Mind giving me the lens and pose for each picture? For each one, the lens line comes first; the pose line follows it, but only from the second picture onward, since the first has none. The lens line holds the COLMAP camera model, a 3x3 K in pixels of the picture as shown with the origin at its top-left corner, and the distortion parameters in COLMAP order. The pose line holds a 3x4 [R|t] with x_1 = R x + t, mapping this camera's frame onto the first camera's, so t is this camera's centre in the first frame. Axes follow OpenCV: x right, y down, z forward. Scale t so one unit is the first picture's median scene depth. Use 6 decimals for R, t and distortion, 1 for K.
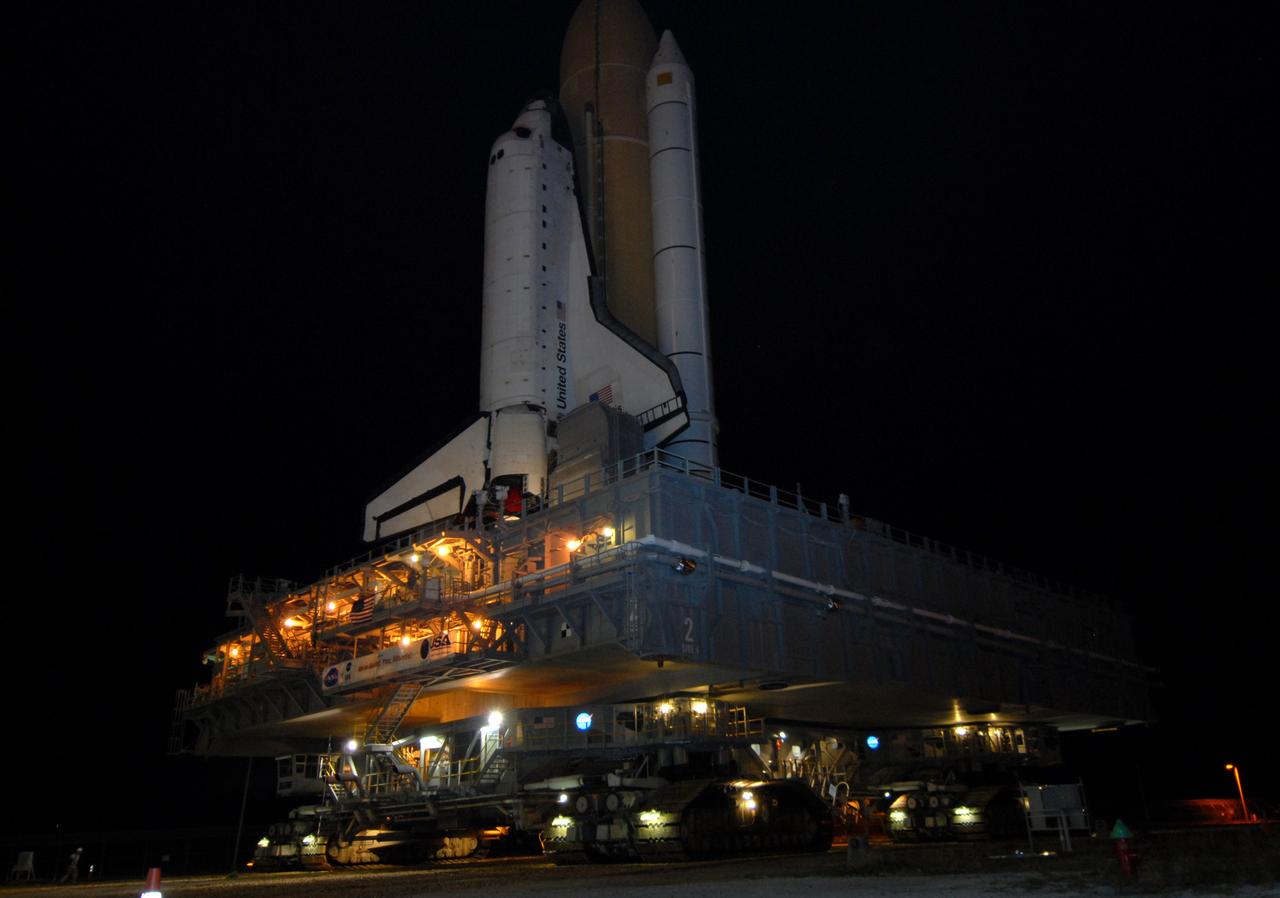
lens RADIAL K [[978.3, 0, 673.5], [0, 978.3, 447.6], [0, 0, 1]] dist [0.104212, -0.156055]
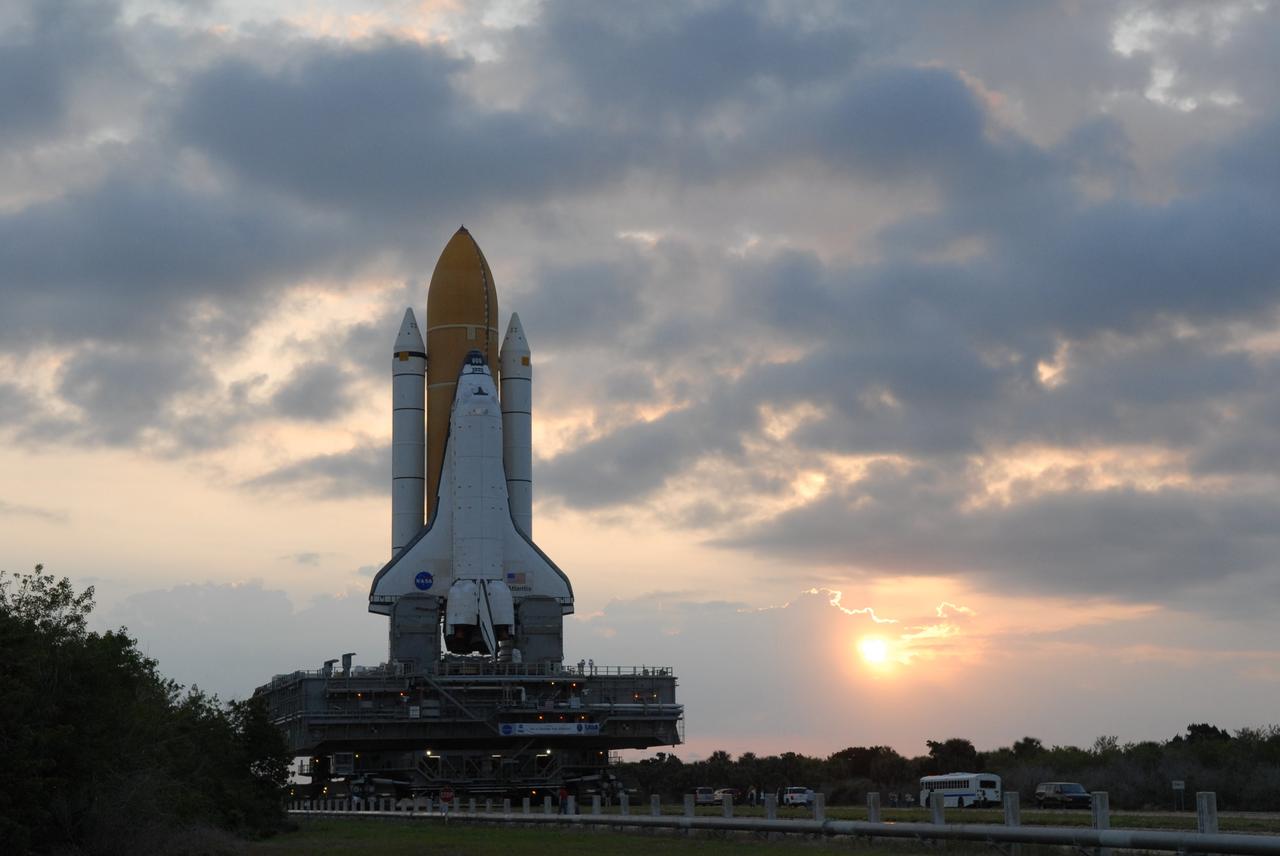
lens RADIAL K [[2330.1, 0, 643.2], [0, 2330.1, 428.1], [0, 0, 1]] dist [0.292043, 0.035435]
pose [[0.501862, 0.167964, 0.848483, -3.953593], [-0.326464, 0.945191, 0.005989, -0.446213], [-0.800972, -0.280005, 0.529189, -1.524635]]
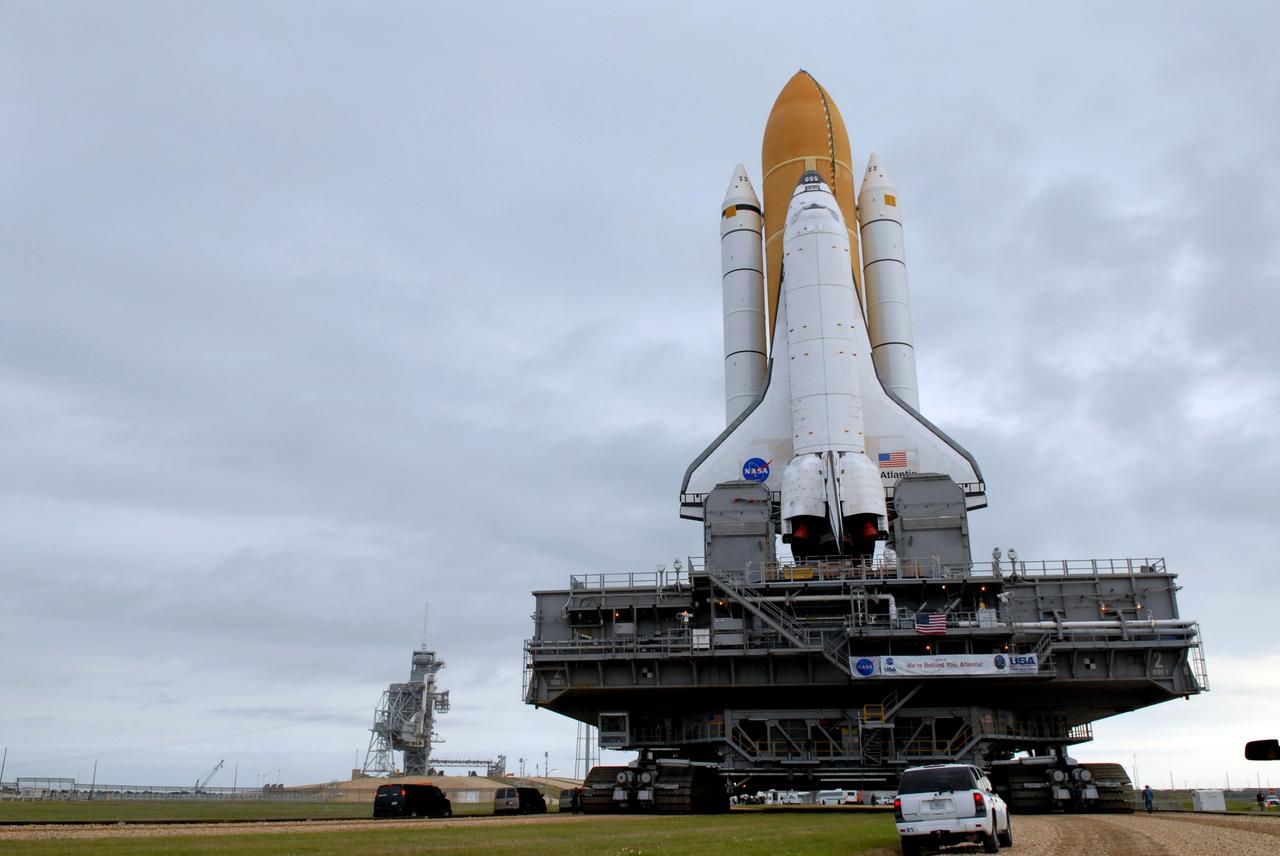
lens RADIAL K [[1039.7, 0, 655.0], [0, 1039.7, 426.9], [0, 0, 1]] dist [-0.018733, -0.001390]
pose [[0.799879, 0.239328, 0.550377, -1.127854], [-0.249673, 0.966623, -0.057473, 0.065678], [-0.545762, -0.091443, 0.832936, 0.059773]]
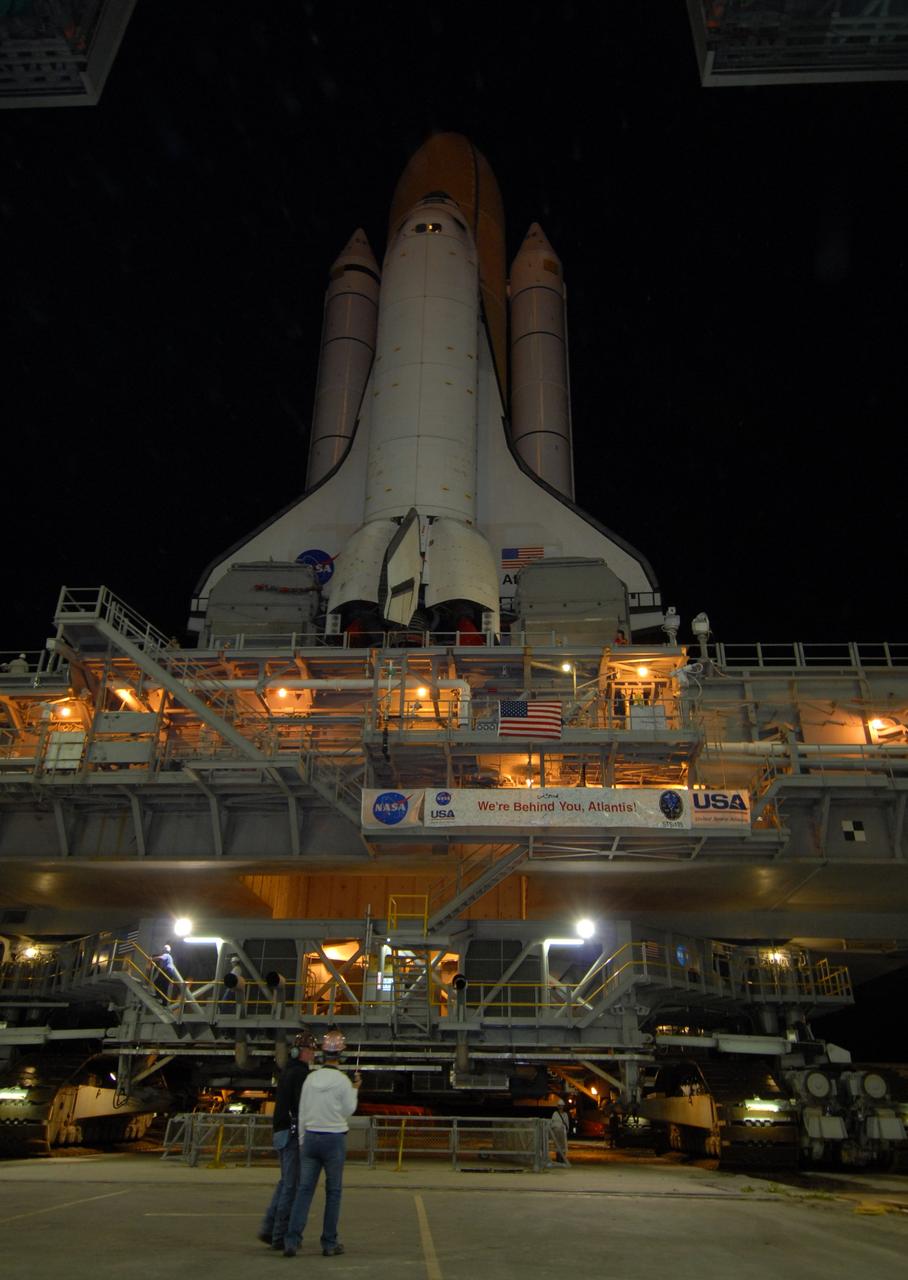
lens RADIAL K [[915.3, 0, 470.0], [0, 915.3, 651.5], [0, 0, 1]] dist [0.059742, 0.001398]
pose [[0.743870, 0.348399, 0.570330, -0.545794], [-0.286723, 0.937213, -0.198550, 0.198552], [-0.603695, -0.015832, 0.797058, 0.440640]]
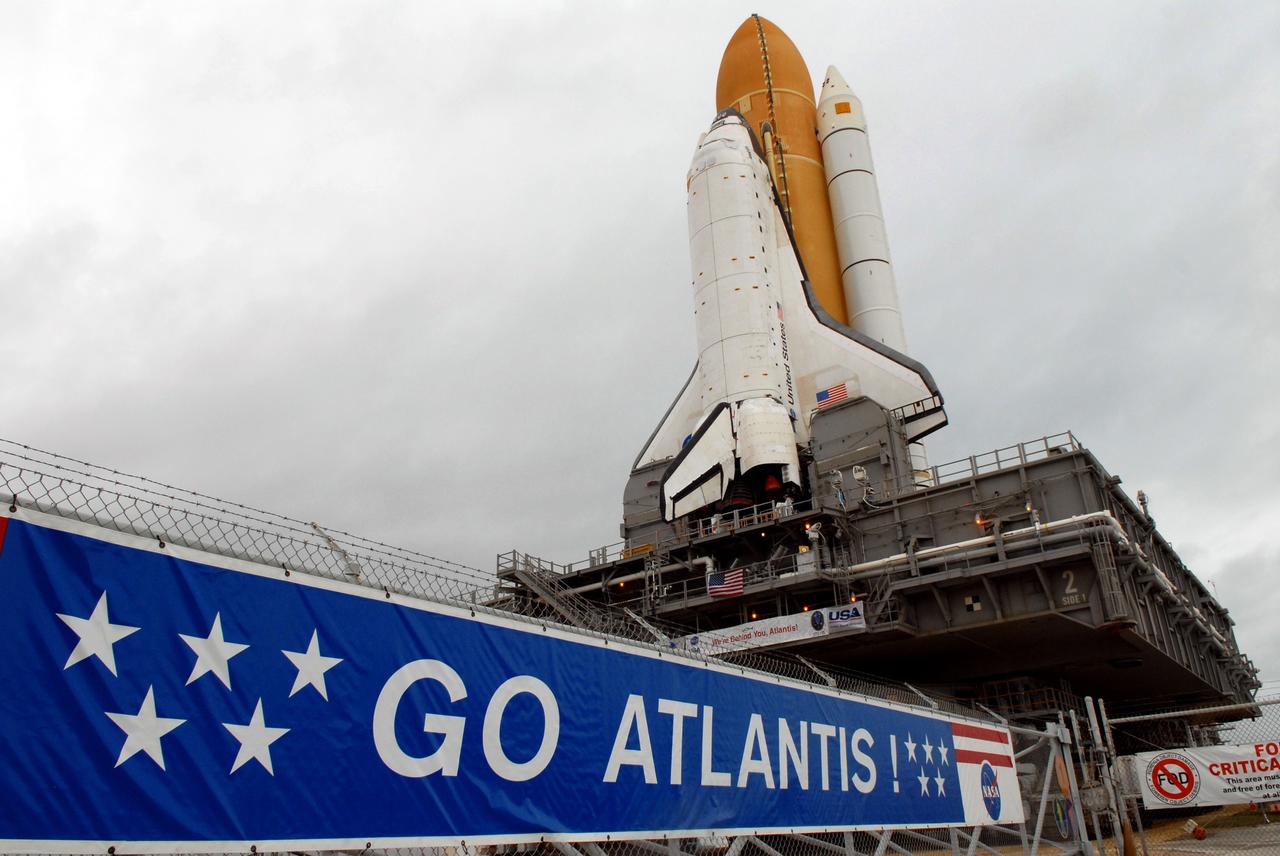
lens RADIAL K [[955.2, 0, 645.1], [0, 955.2, 425.3], [0, 0, 1]] dist [-0.028609, -0.000473]
pose [[0.991456, 0.051048, 0.120034, -0.411551], [-0.044172, 0.997265, -0.059264, 0.051476], [-0.122731, 0.053455, 0.990999, 0.030184]]
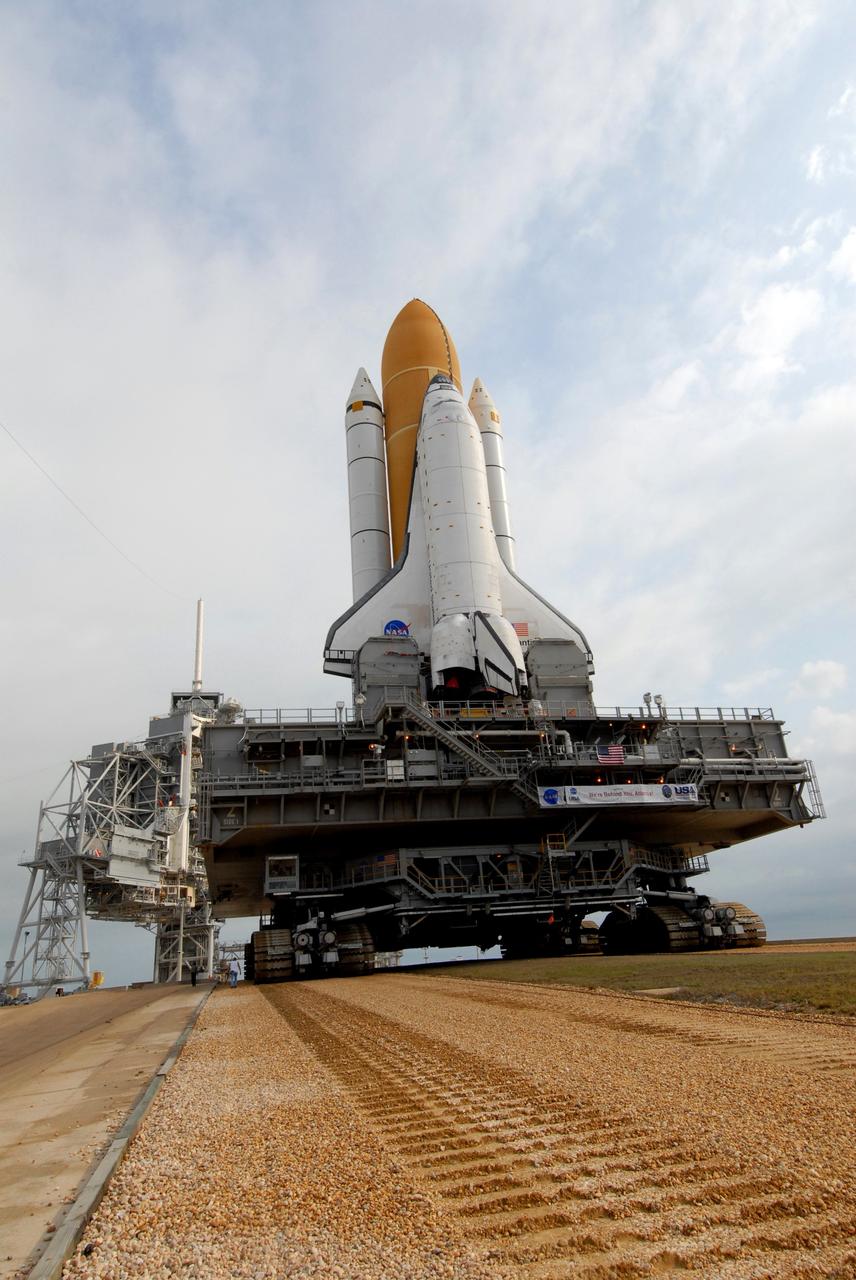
lens RADIAL K [[842.1, 0, 443.2], [0, 842.1, 625.2], [0, 0, 1]] dist [0.060260, -0.000398]
pose [[0.538775, 0.328061, 0.775949, -1.135389], [-0.258516, 0.941007, -0.218347, 0.249542], [-0.801805, -0.082956, 0.591800, 0.389749]]
